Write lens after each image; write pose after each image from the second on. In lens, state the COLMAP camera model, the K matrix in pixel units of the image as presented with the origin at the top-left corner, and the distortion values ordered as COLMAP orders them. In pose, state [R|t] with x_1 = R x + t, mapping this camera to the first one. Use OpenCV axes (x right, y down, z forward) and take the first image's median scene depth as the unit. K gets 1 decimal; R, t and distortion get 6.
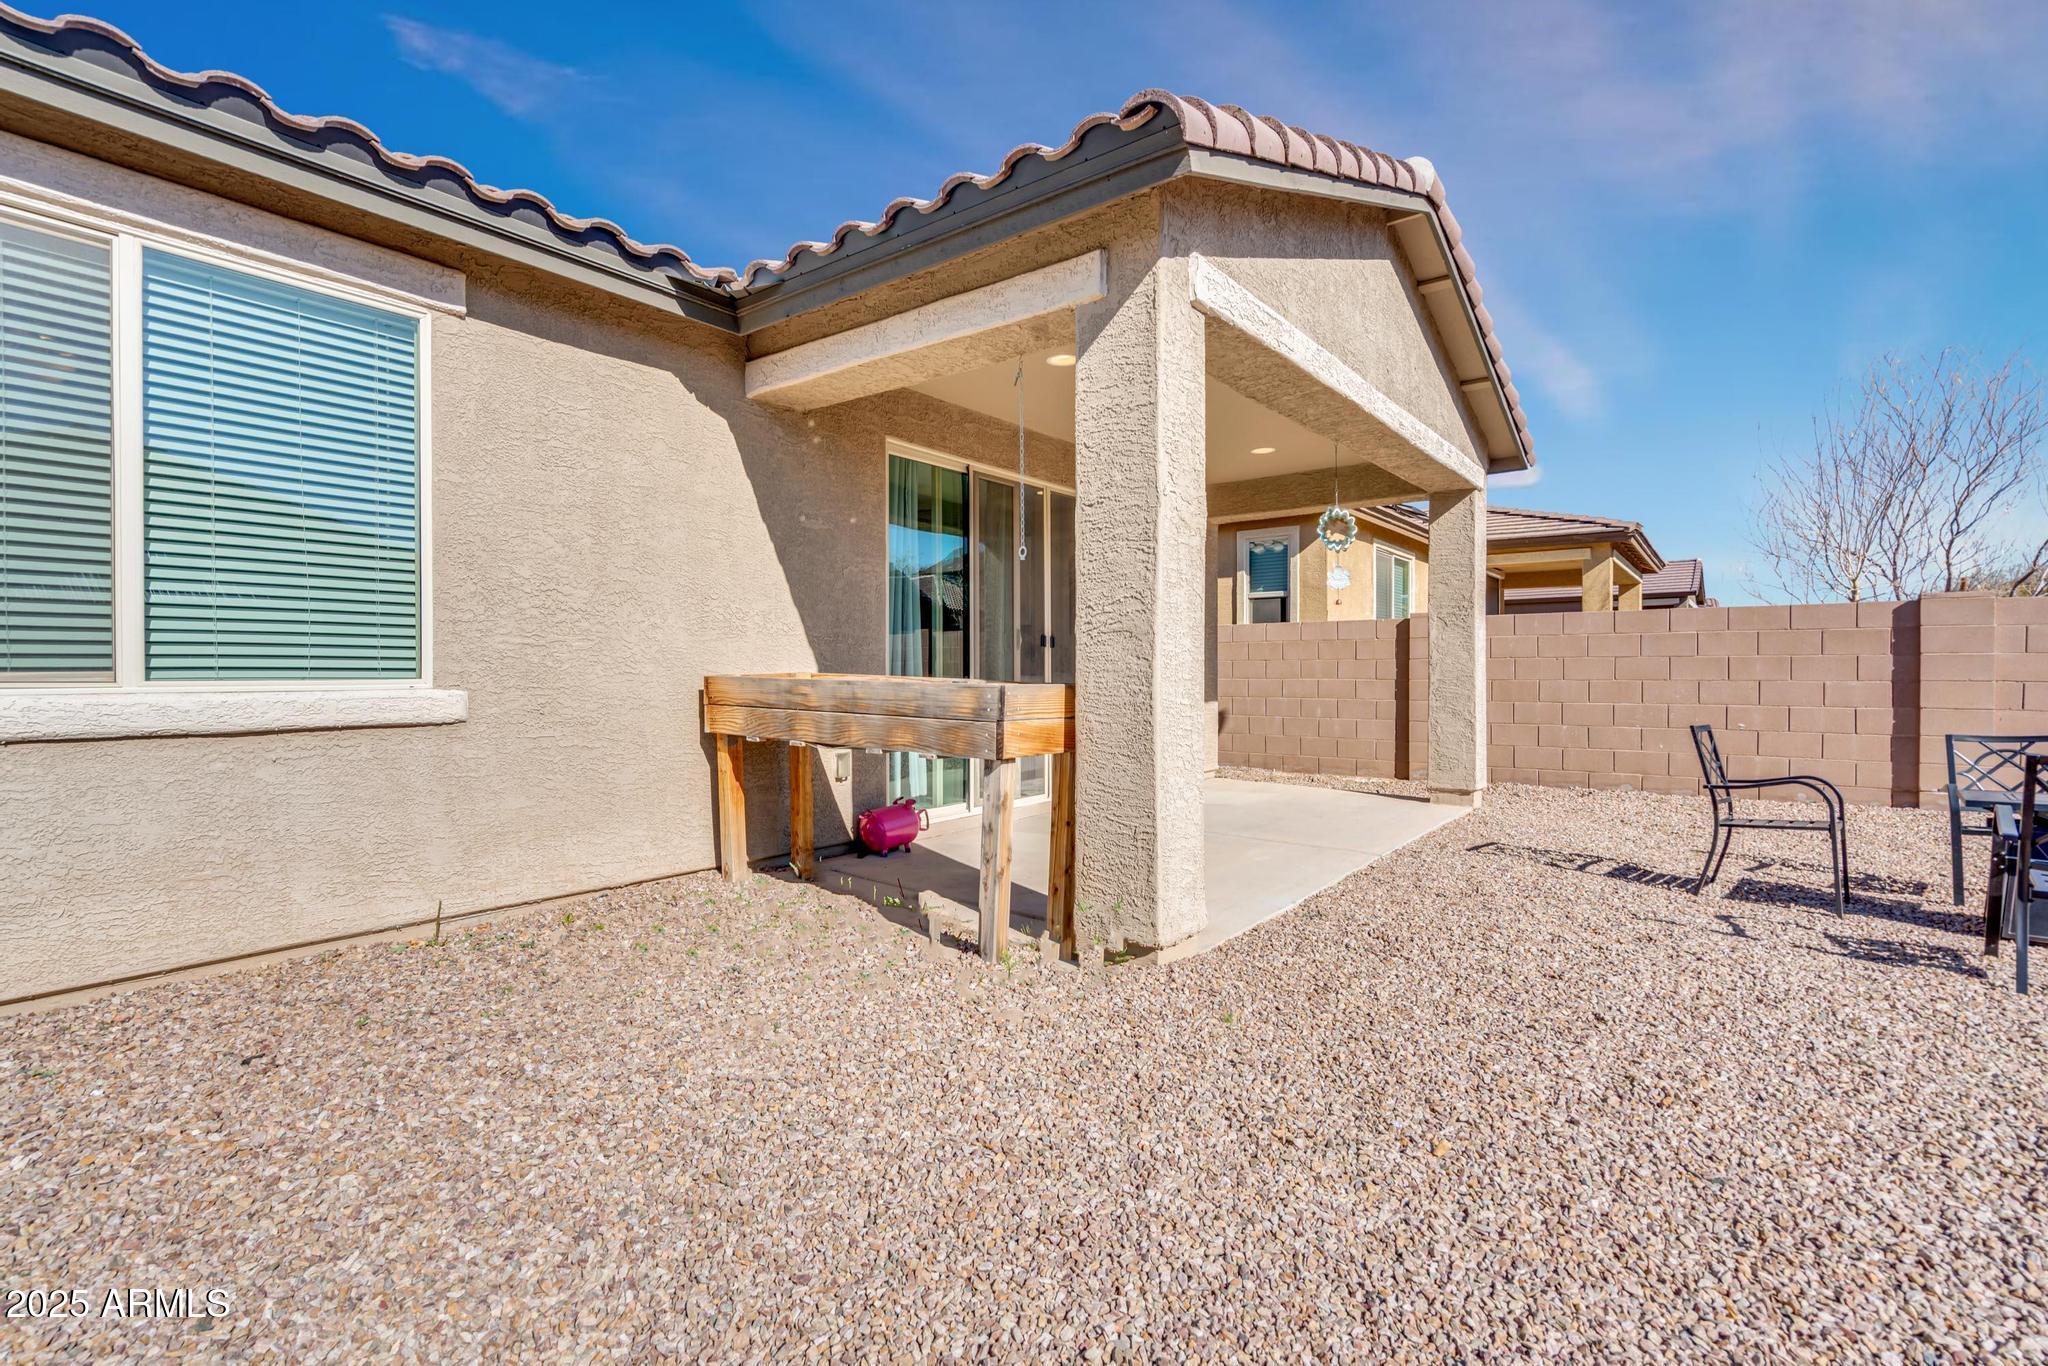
lens RADIAL K [[932.1, 0, 999.5], [0, 932.1, 676.8], [0, 0, 1]] dist [-0.005389, 0.003022]
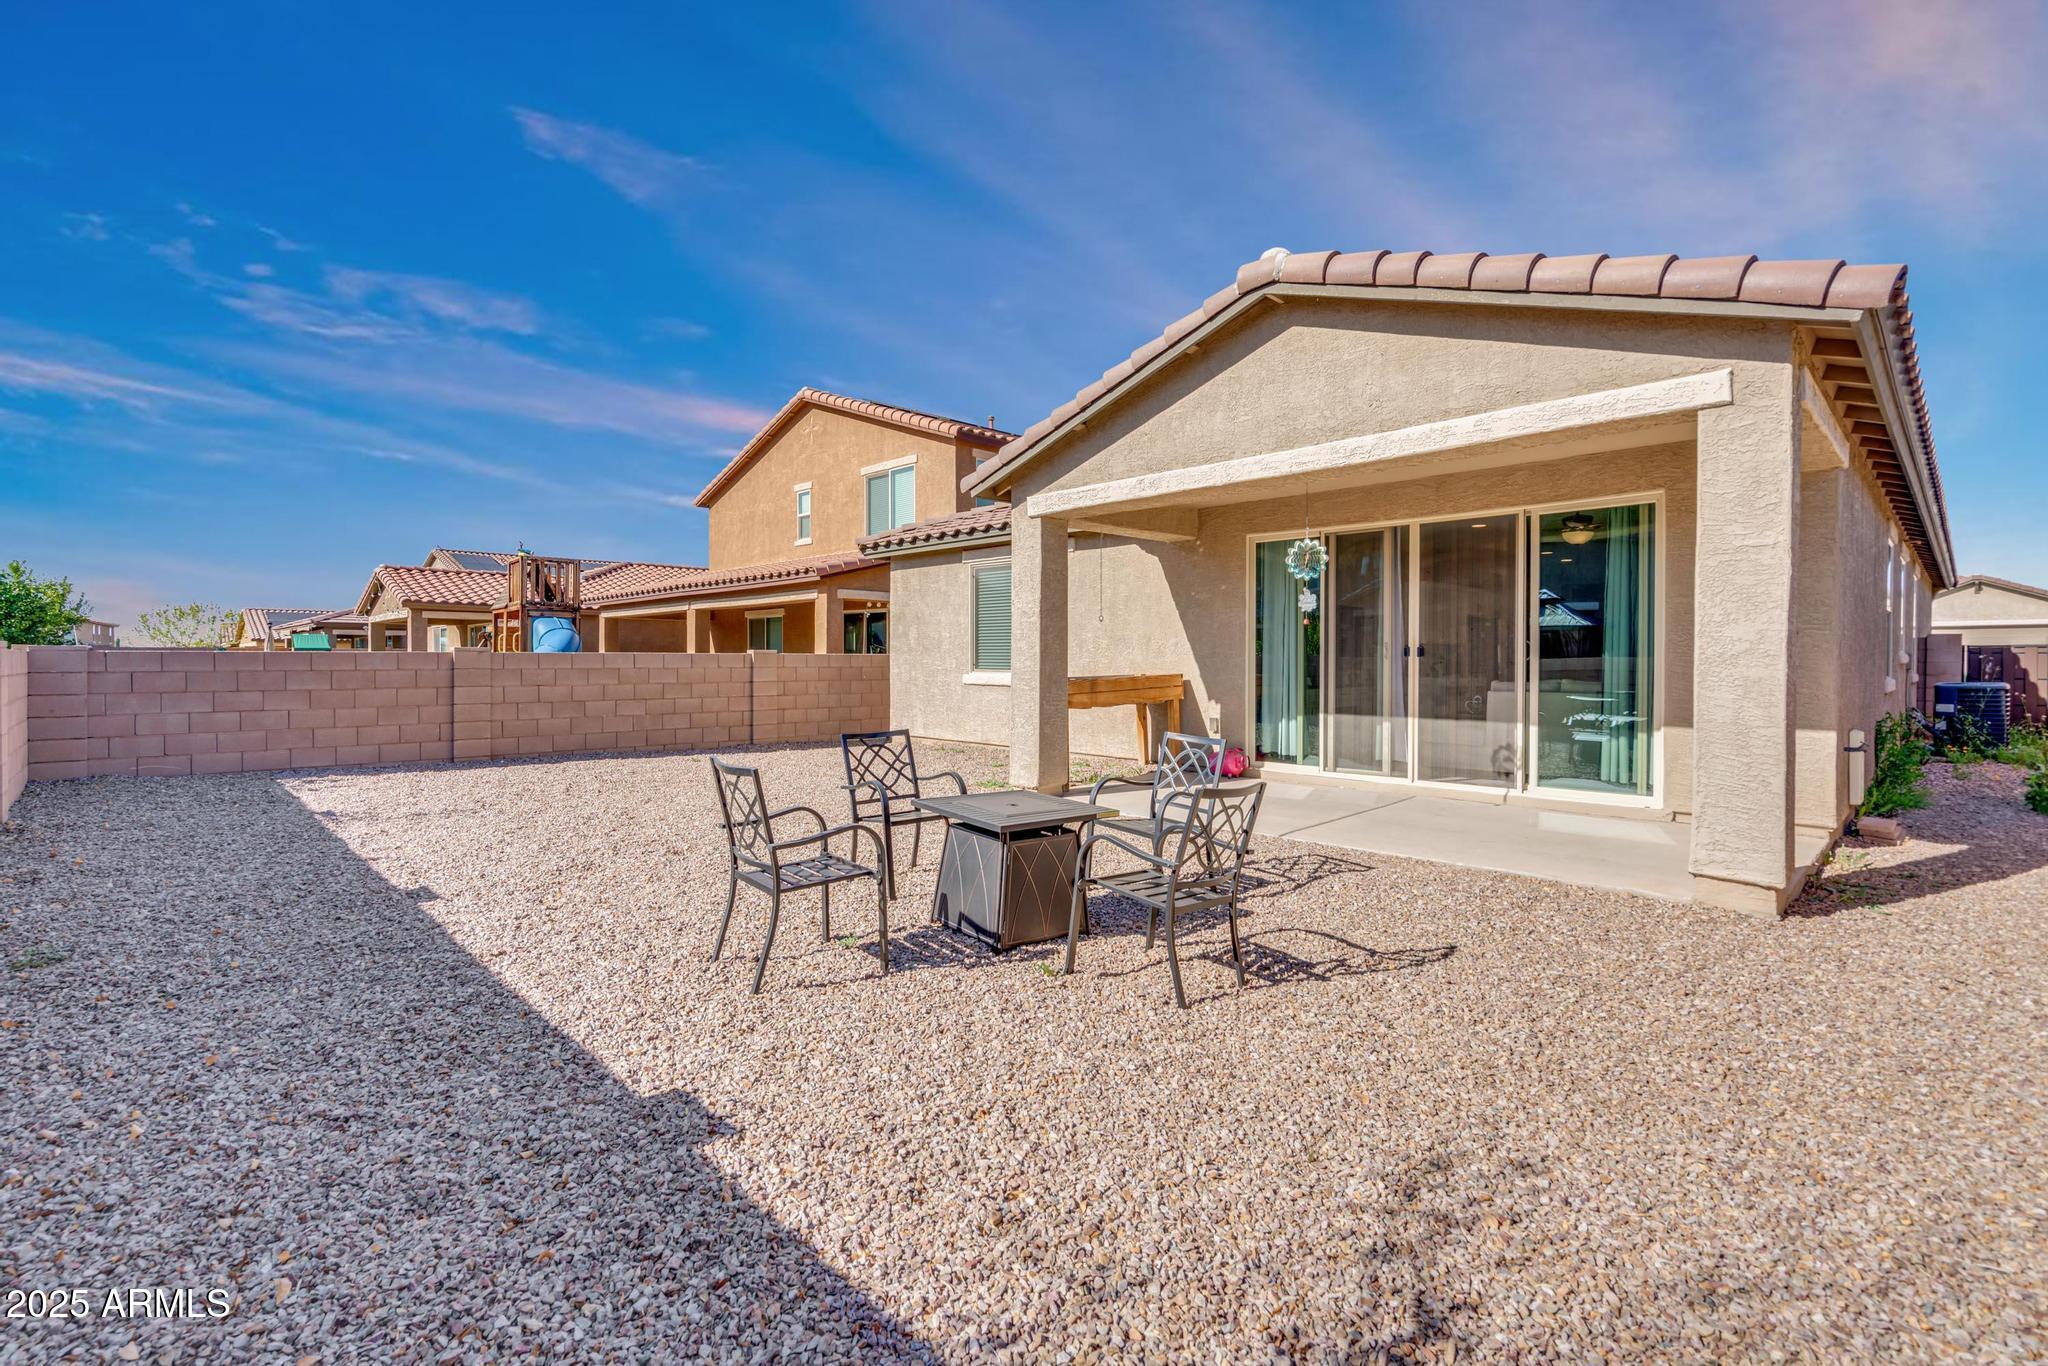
lens RADIAL K [[932.1, 0, 1019.1], [0, 932.1, 667.5], [0, 0, 1]] dist [-0.005389, 0.003022]
pose [[-0.126682, 0.009698, -0.991896, 2.046292], [-0.009662, 0.999893, 0.011010, -0.040767], [0.991896, 0.010978, -0.126575, 1.027006]]
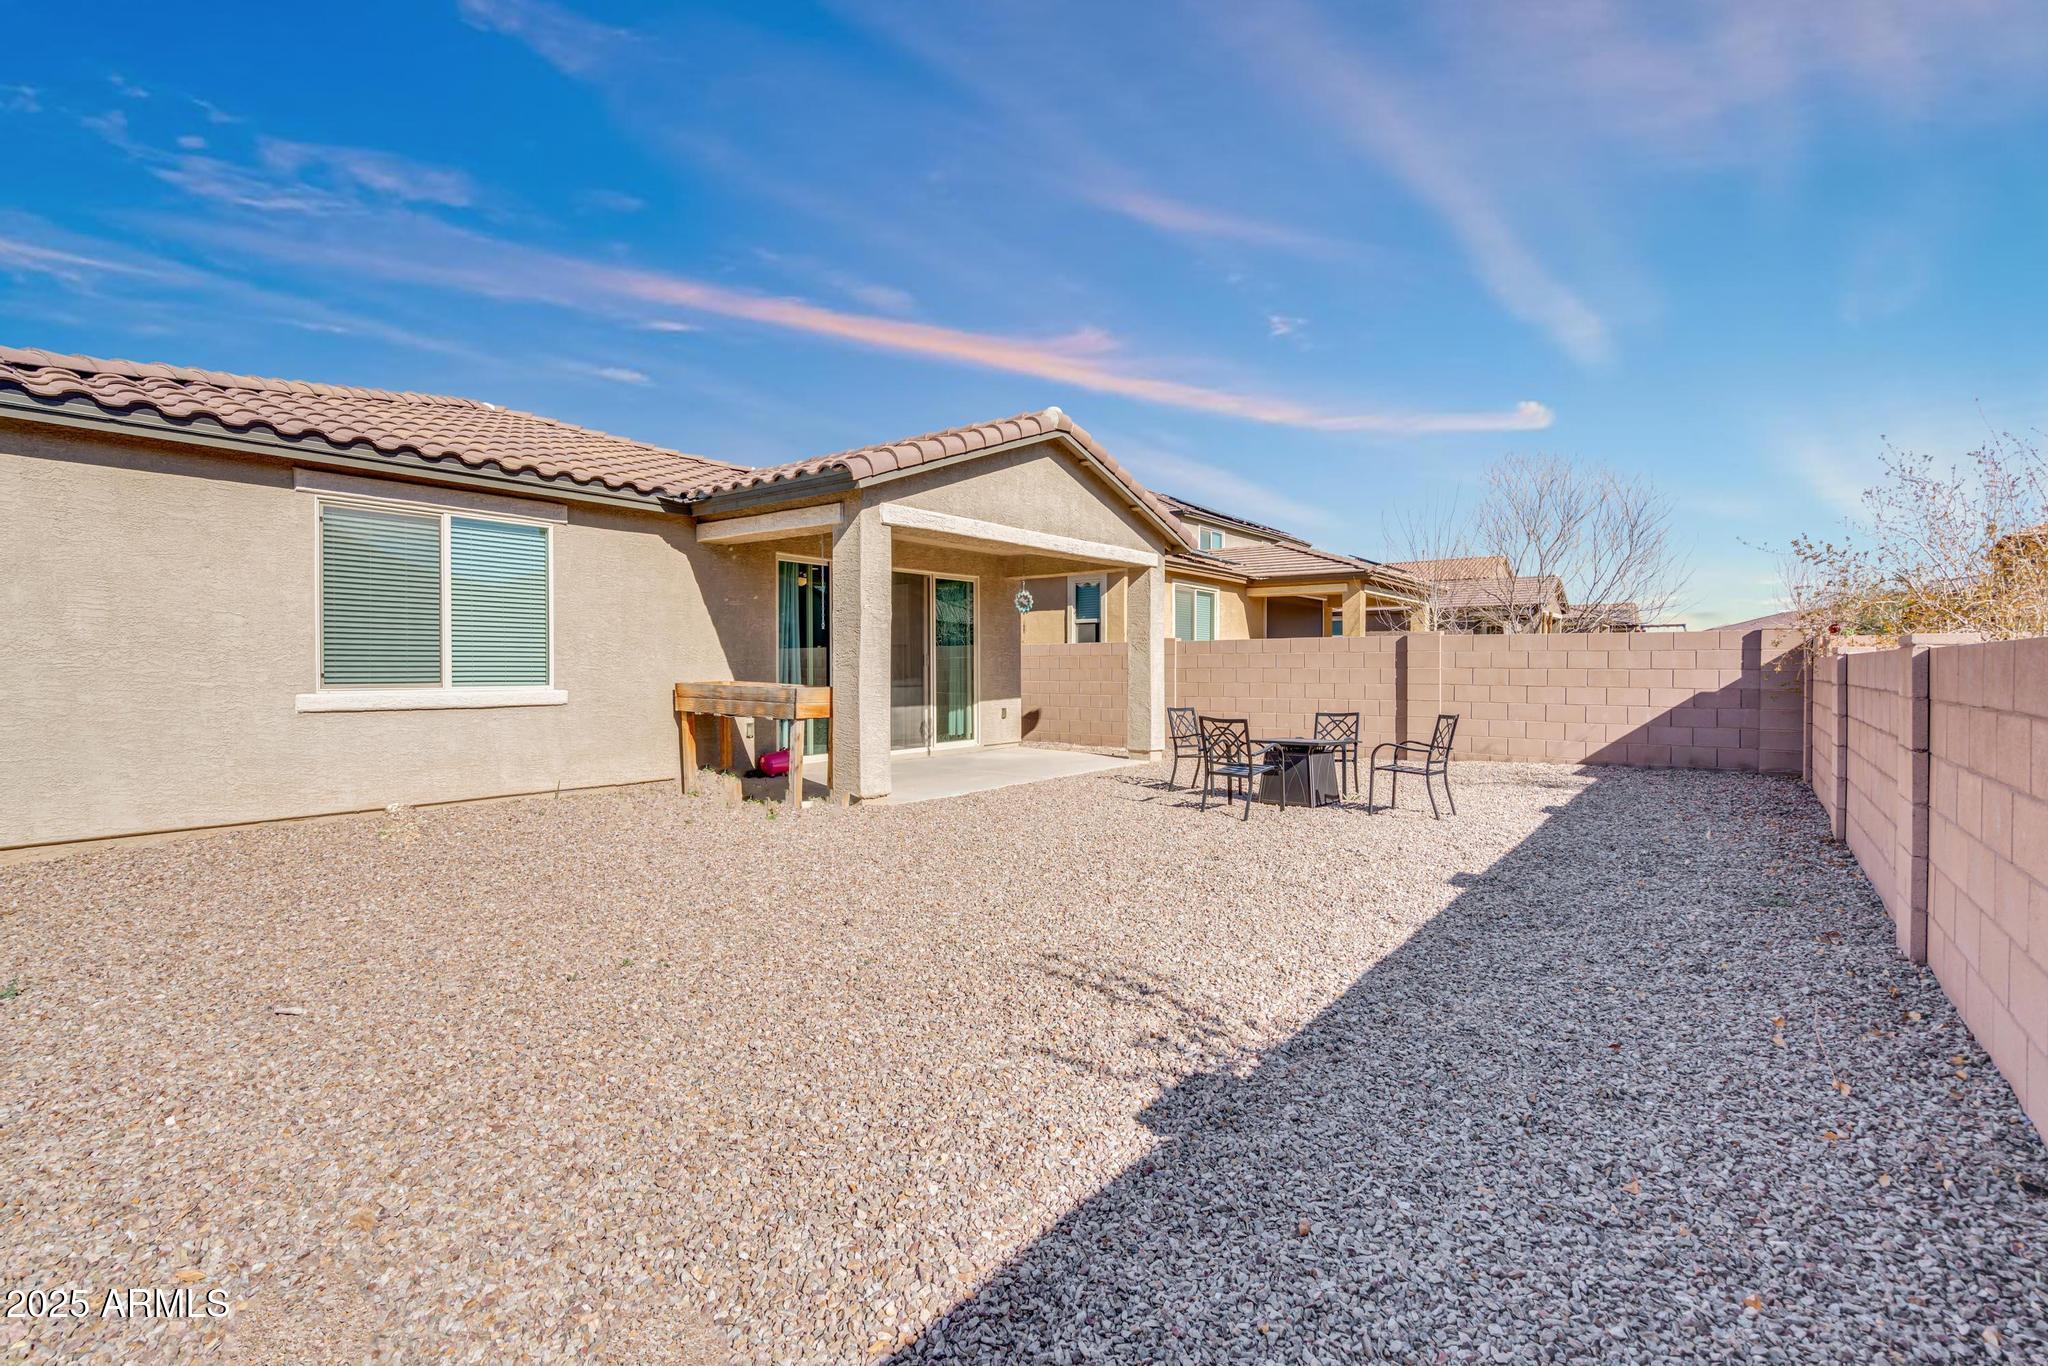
lens RADIAL K [[932.1, 0, 998.4], [0, 932.1, 680.7], [0, 0, 1]] dist [-0.005389, 0.003022]
pose [[0.999984, -0.000034, 0.005646, 0.392026], [0.000004, 0.999986, 0.005321, -0.017298], [-0.005646, -0.005321, 0.999970, -1.078433]]
